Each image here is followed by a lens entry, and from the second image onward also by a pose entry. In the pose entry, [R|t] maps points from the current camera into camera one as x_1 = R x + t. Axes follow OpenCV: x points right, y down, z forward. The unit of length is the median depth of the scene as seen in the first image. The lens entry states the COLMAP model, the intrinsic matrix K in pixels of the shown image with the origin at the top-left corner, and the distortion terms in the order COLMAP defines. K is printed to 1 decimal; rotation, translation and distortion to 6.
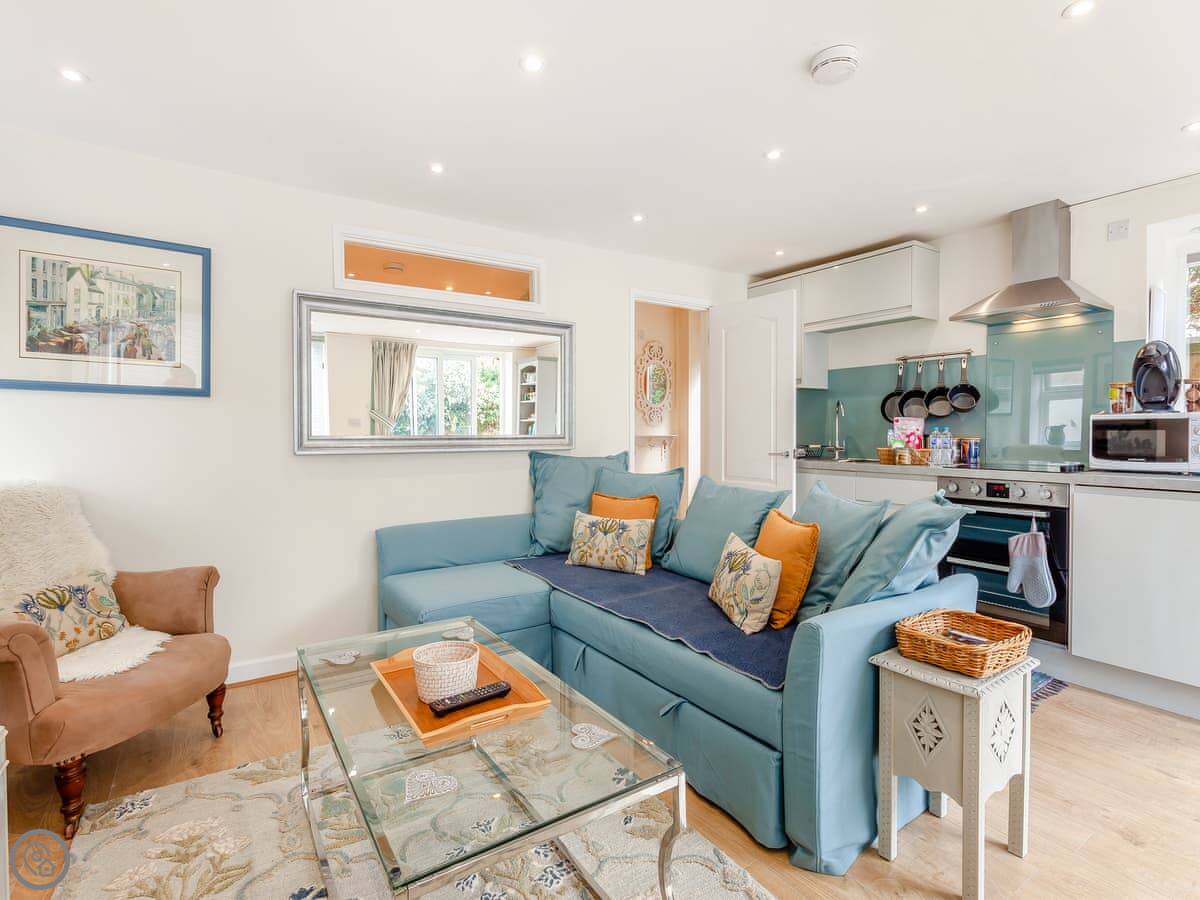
lens RADIAL K [[584.7, 0, 589.3], [0, 584.7, 443.6], [0, 0, 1]] dist [-0.006949, 0.000517]
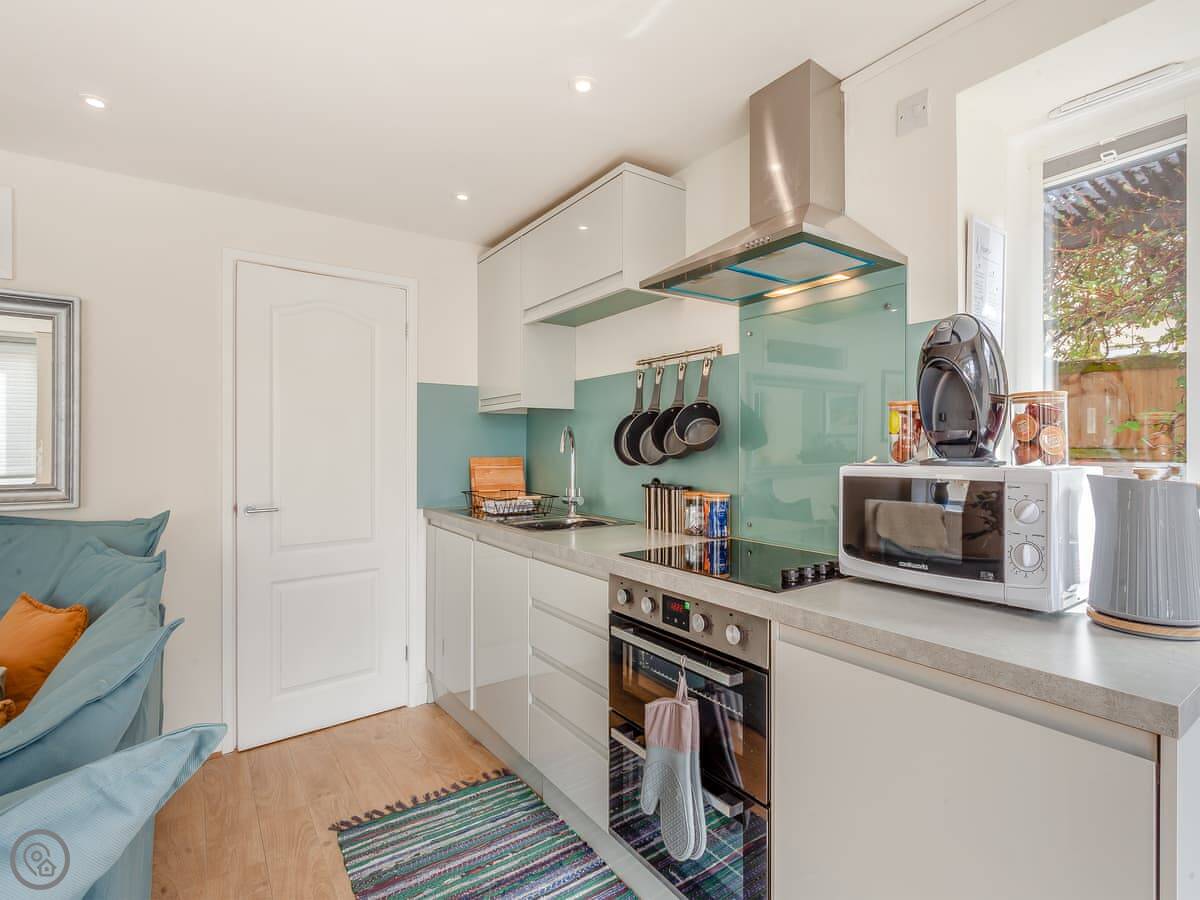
lens RADIAL K [[584.7, 0, 589.3], [0, 584.7, 443.6], [0, 0, 1]] dist [-0.006949, 0.000517]
pose [[0.999804, 0.003289, 0.019531, 0.647968], [-0.002746, 0.999611, -0.027751, -0.054321], [-0.019615, 0.027691, 0.999424, 0.517208]]
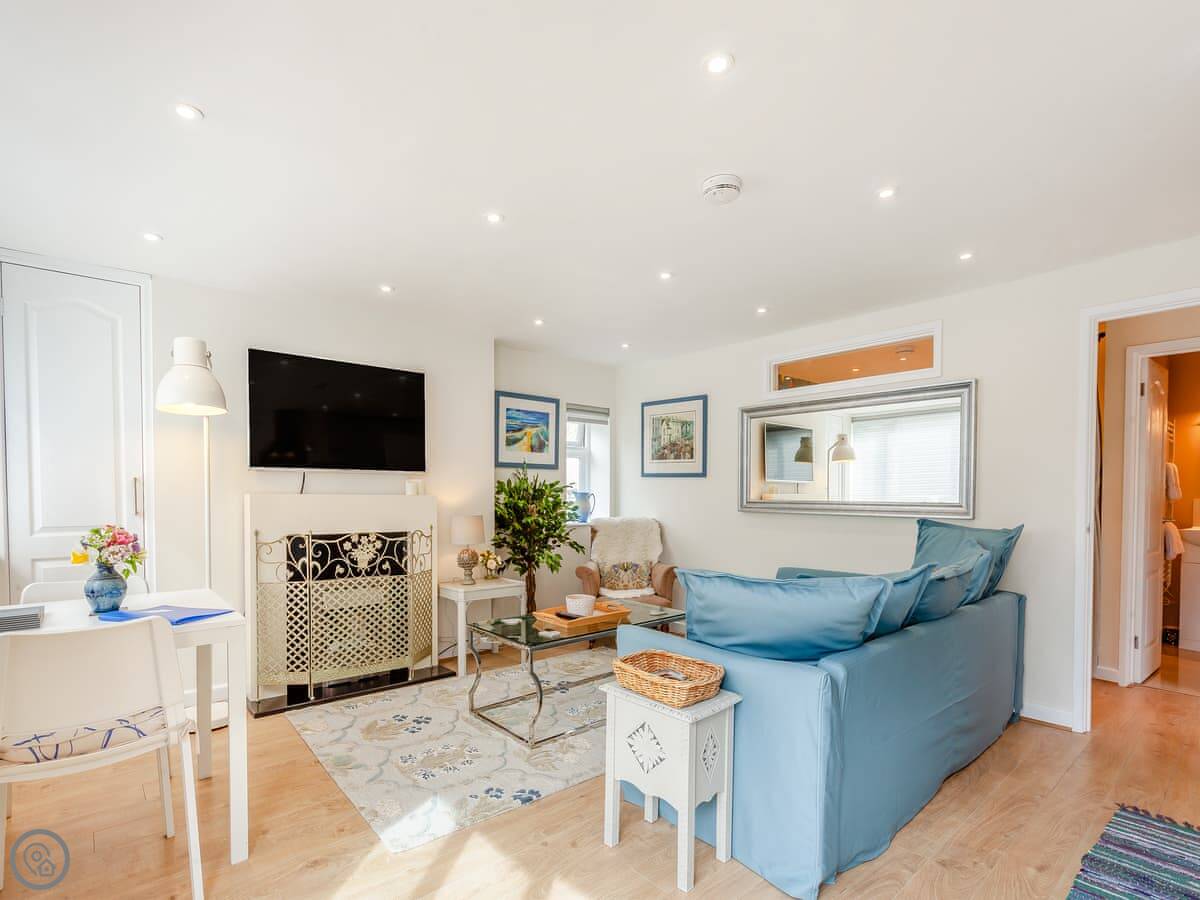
lens RADIAL K [[600.4, 0, 590.2], [0, 600.4, 508.8], [0, 0, 1]] dist [-0.002762, -0.000364]
pose [[0.126102, 0.029211, -0.991587, 1.083584], [-0.024903, 0.999345, 0.026272, -0.021182], [0.991705, 0.021380, 0.126747, 0.393963]]
